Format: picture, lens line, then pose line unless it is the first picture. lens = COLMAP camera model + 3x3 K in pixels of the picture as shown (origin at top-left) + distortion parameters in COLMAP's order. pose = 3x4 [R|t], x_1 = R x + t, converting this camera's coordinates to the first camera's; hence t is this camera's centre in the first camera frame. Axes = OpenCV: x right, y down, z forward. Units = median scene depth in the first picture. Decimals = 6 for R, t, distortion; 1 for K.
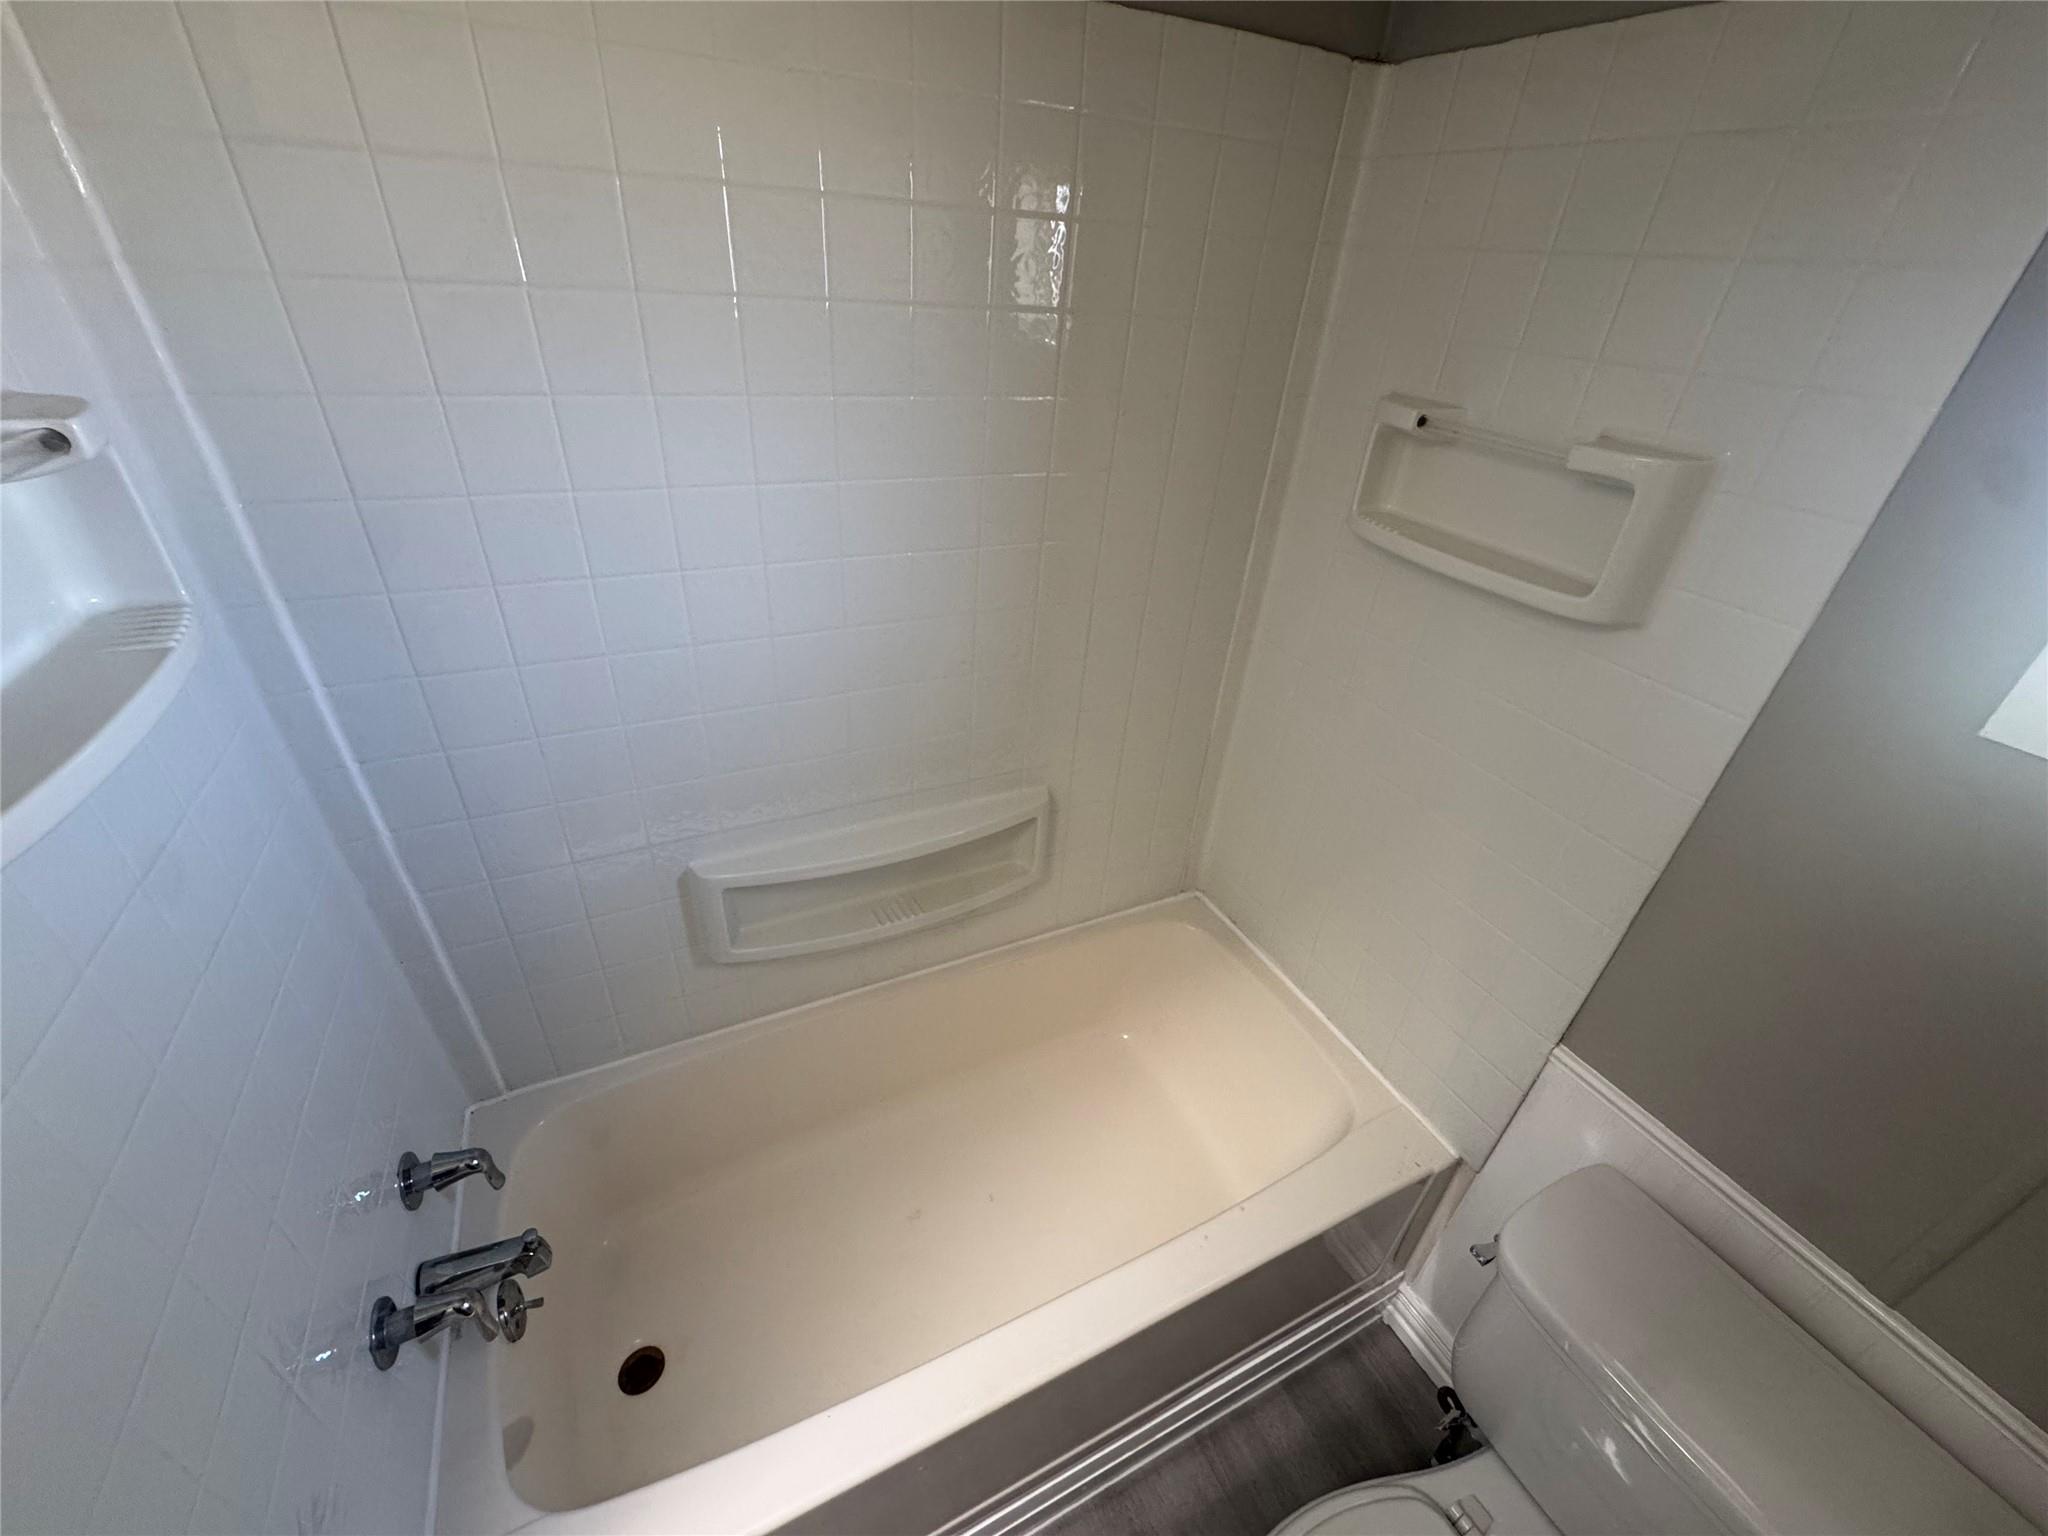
lens RADIAL K [[824.7, 0, 1024.0], [0, 824.7, 768.0], [0, 0, 1]] dist [-0.001051, -0.000098]
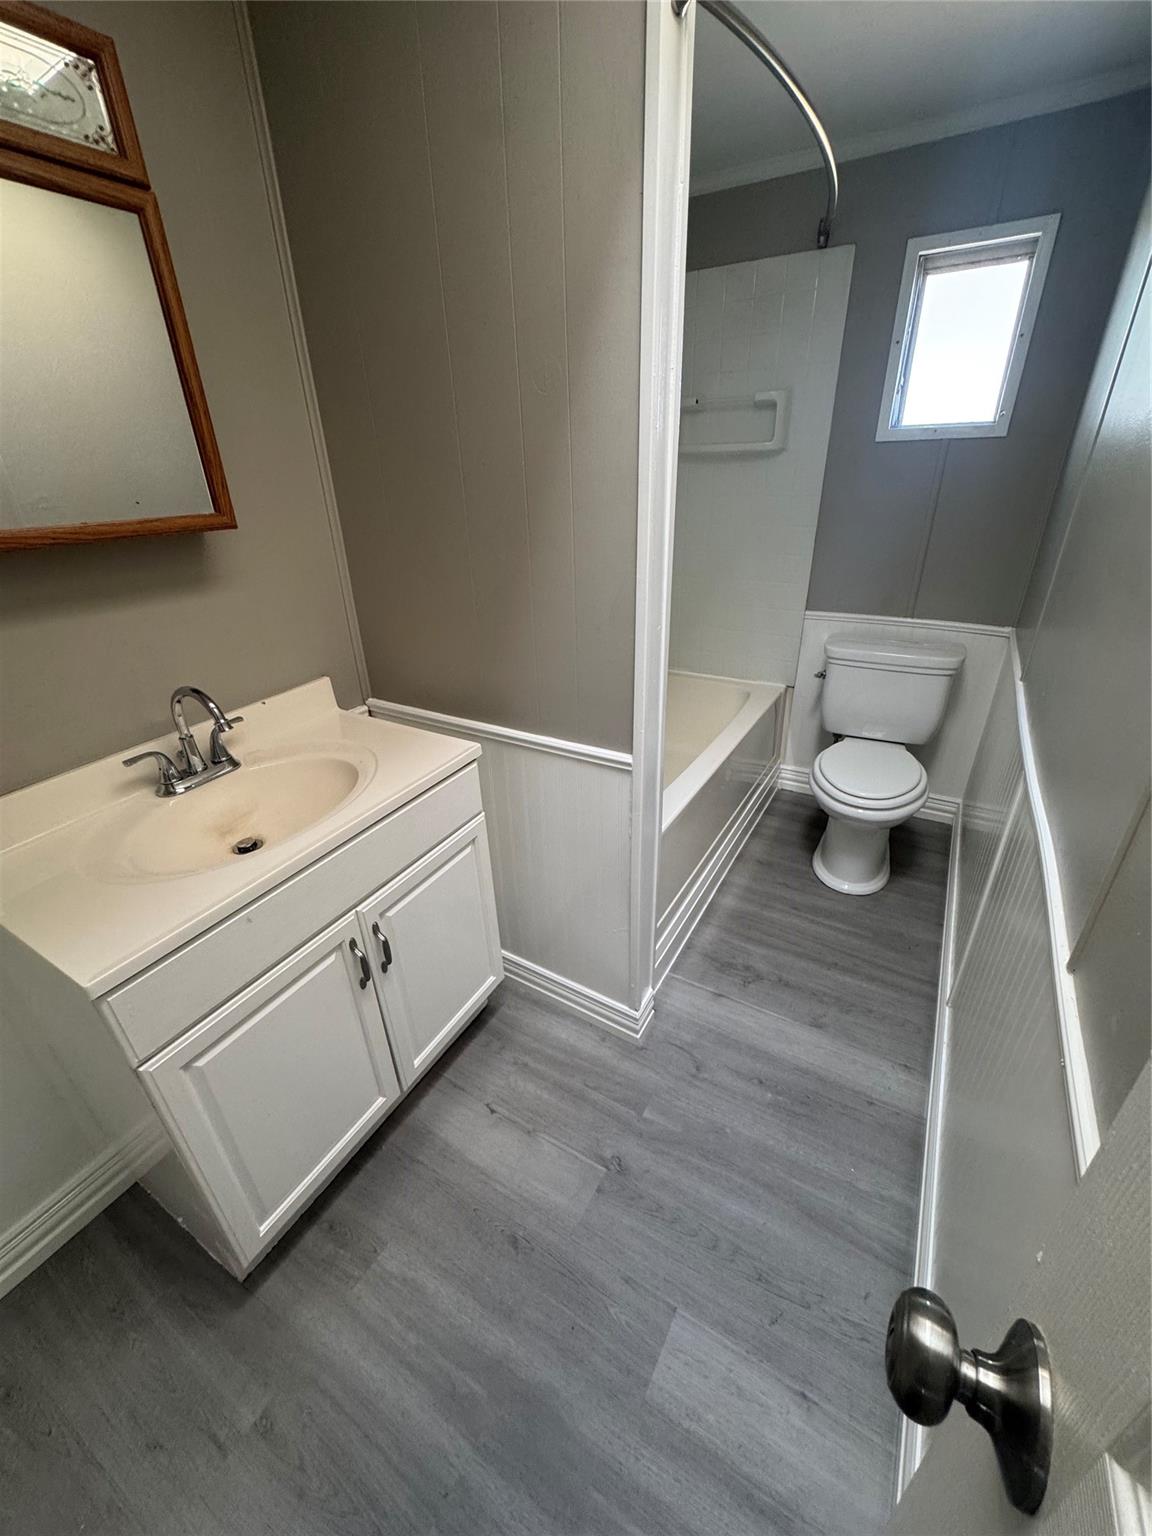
lens RADIAL K [[618.5, 0, 576.0], [0, 618.5, 768.0], [0, 0, 1]] dist [-0.001051, -0.000098]
pose [[0.827552, -0.329381, 0.454604, -1.112864], [0.364336, 0.931197, 0.011464, 0.513036], [-0.427102, 0.156142, 0.890620, -0.449505]]
